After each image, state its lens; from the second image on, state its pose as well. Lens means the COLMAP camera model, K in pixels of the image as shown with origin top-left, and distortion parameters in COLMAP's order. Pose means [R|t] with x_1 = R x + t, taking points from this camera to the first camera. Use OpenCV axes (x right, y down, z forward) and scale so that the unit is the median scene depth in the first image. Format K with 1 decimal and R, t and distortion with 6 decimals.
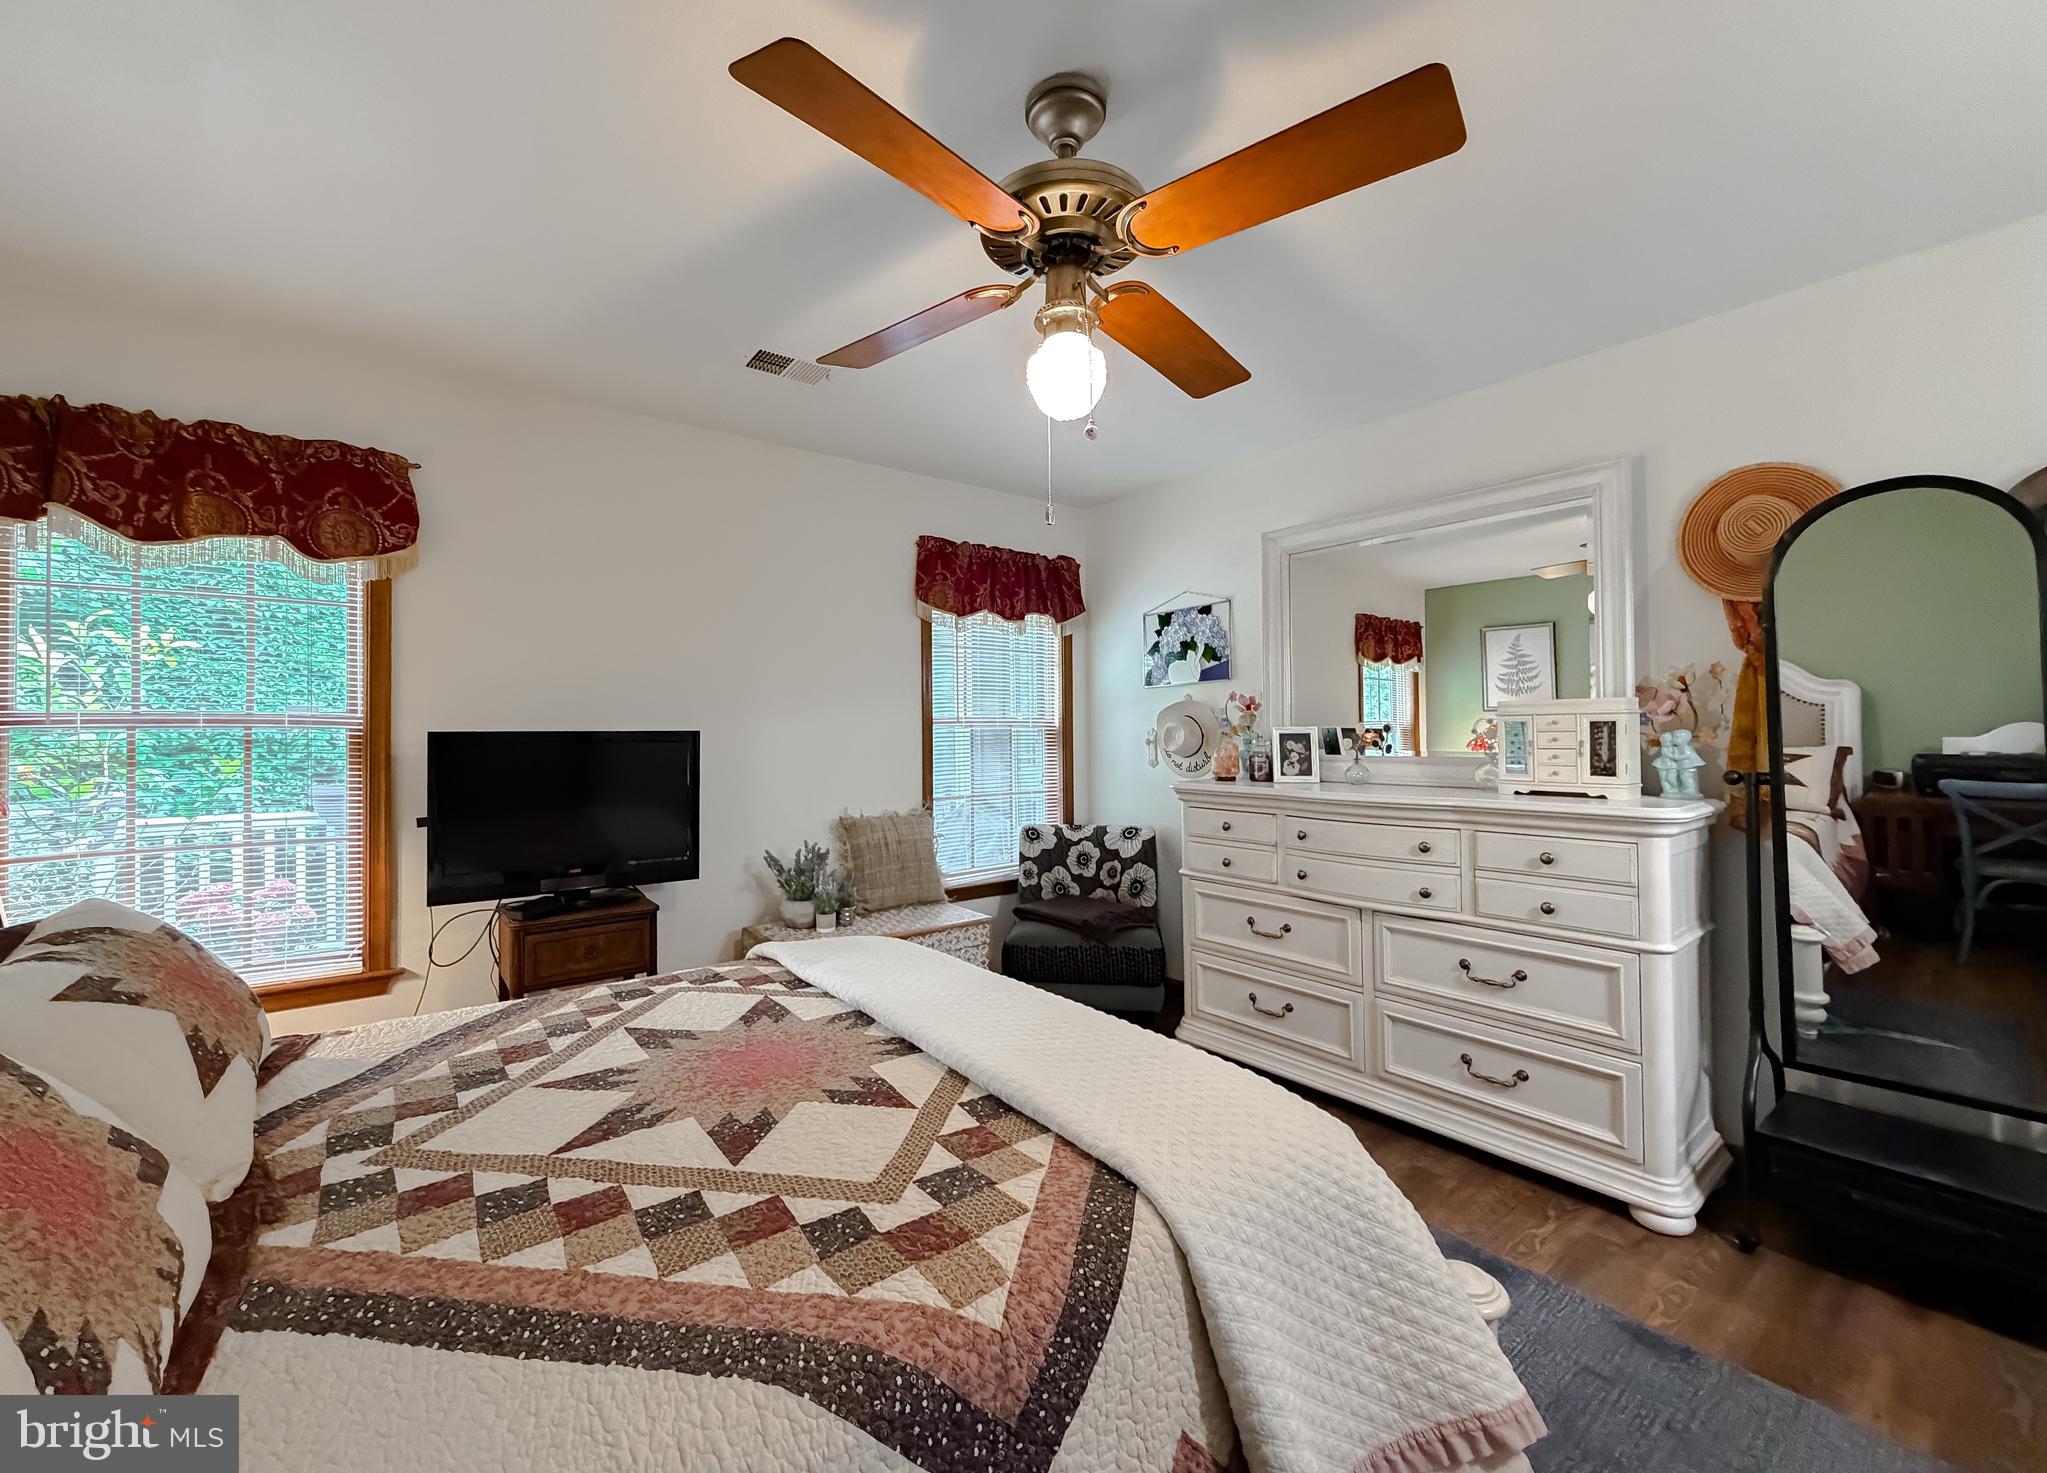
lens RADIAL K [[854.5, 0, 1030.5], [0, 854.5, 730.8], [0, 0, 1]] dist [0.004358, 0.000127]
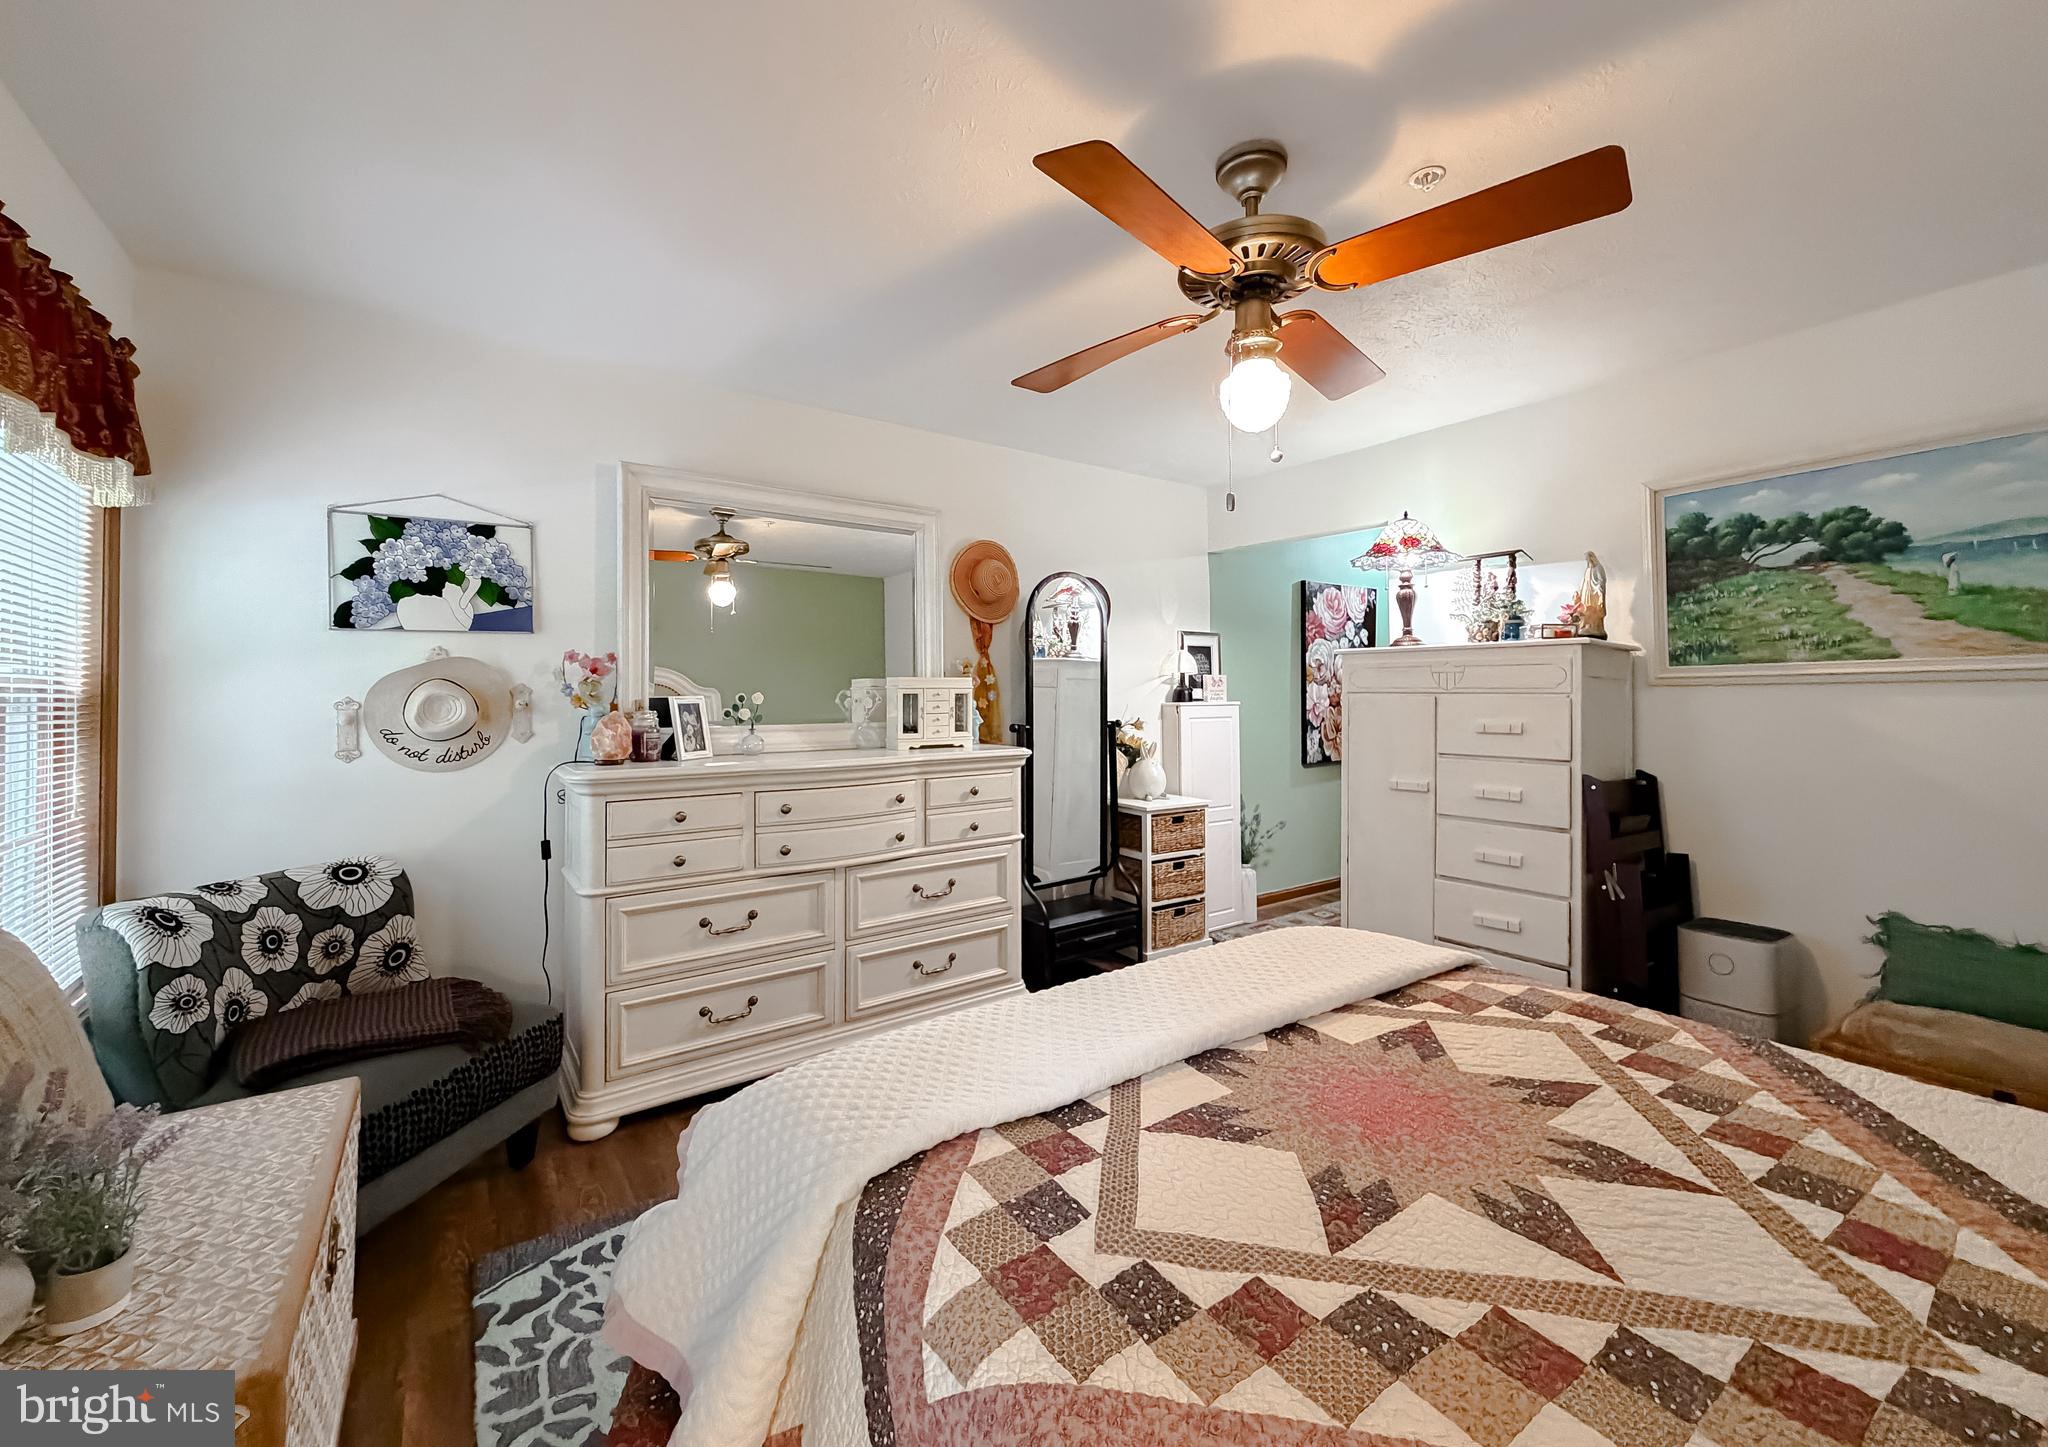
lens RADIAL K [[841.6, 0, 990.0], [0, 841.6, 699.0], [0, 0, 1]] dist [-0.004394, 0.001190]
pose [[0.046488, 0.004066, 0.998911, -0.634920], [0.005378, 0.999976, -0.004321, 0.004088], [-0.998904, 0.005573, 0.046465, 0.750926]]
